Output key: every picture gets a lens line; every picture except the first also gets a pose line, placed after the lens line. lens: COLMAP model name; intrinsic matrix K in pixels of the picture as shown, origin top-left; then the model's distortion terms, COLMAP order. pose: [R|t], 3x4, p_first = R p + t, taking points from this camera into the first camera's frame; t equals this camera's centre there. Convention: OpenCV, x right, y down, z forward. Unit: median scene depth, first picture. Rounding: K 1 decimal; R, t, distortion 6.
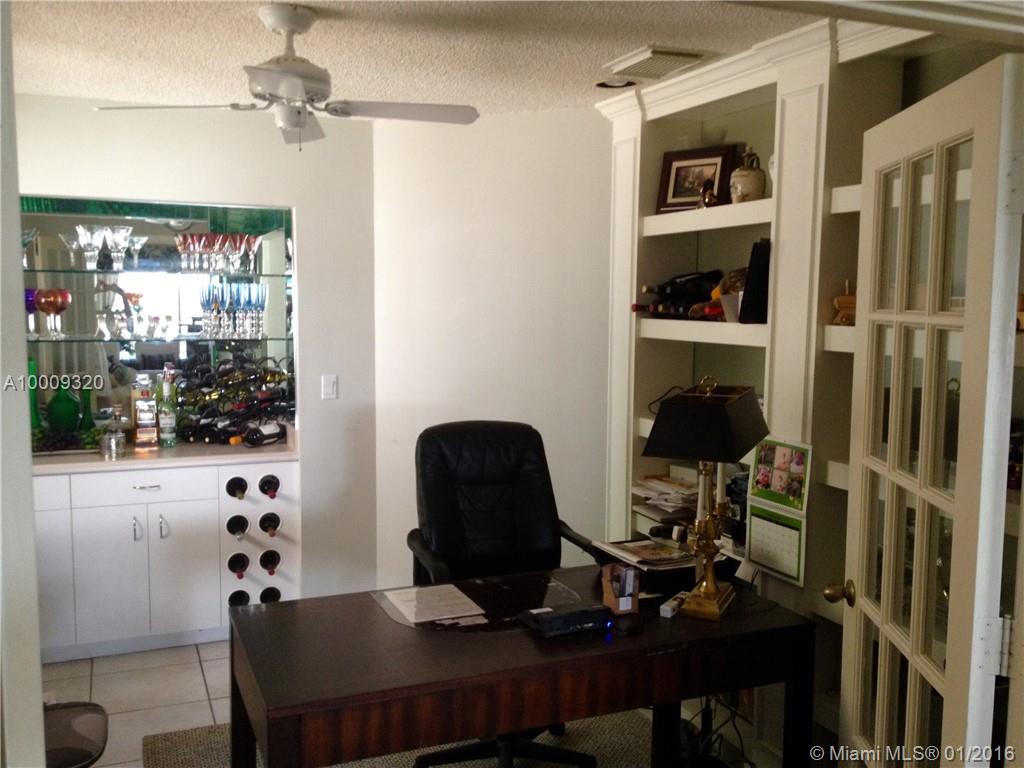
lens RADIAL K [[979.2, 0, 513.8], [0, 979.2, 401.8], [0, 0, 1]] dist [0.047640, 0.000000]
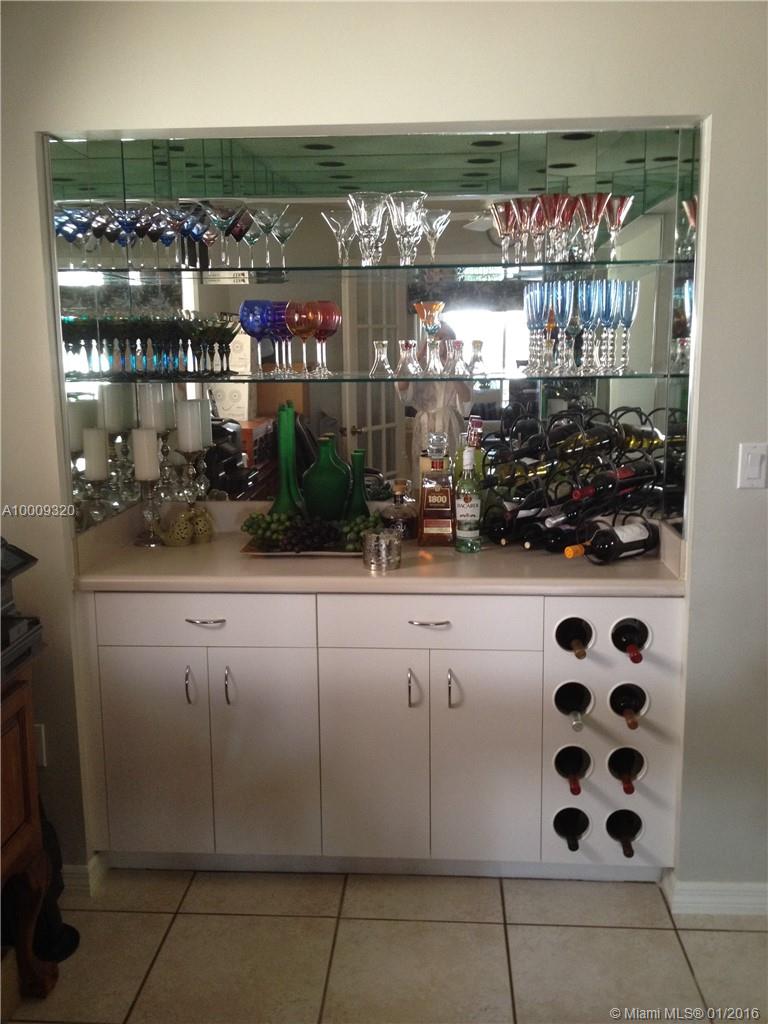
lens RADIAL K [[979.2, 0, 382.5], [0, 979.2, 514.8], [0, 0, 1]] dist [0.047640, 0.000000]
pose [[0.901224, 0.058081, -0.429443, -0.134289], [-0.029977, 0.996959, 0.071927, -0.020297], [0.432315, -0.051949, 0.900225, 0.419082]]
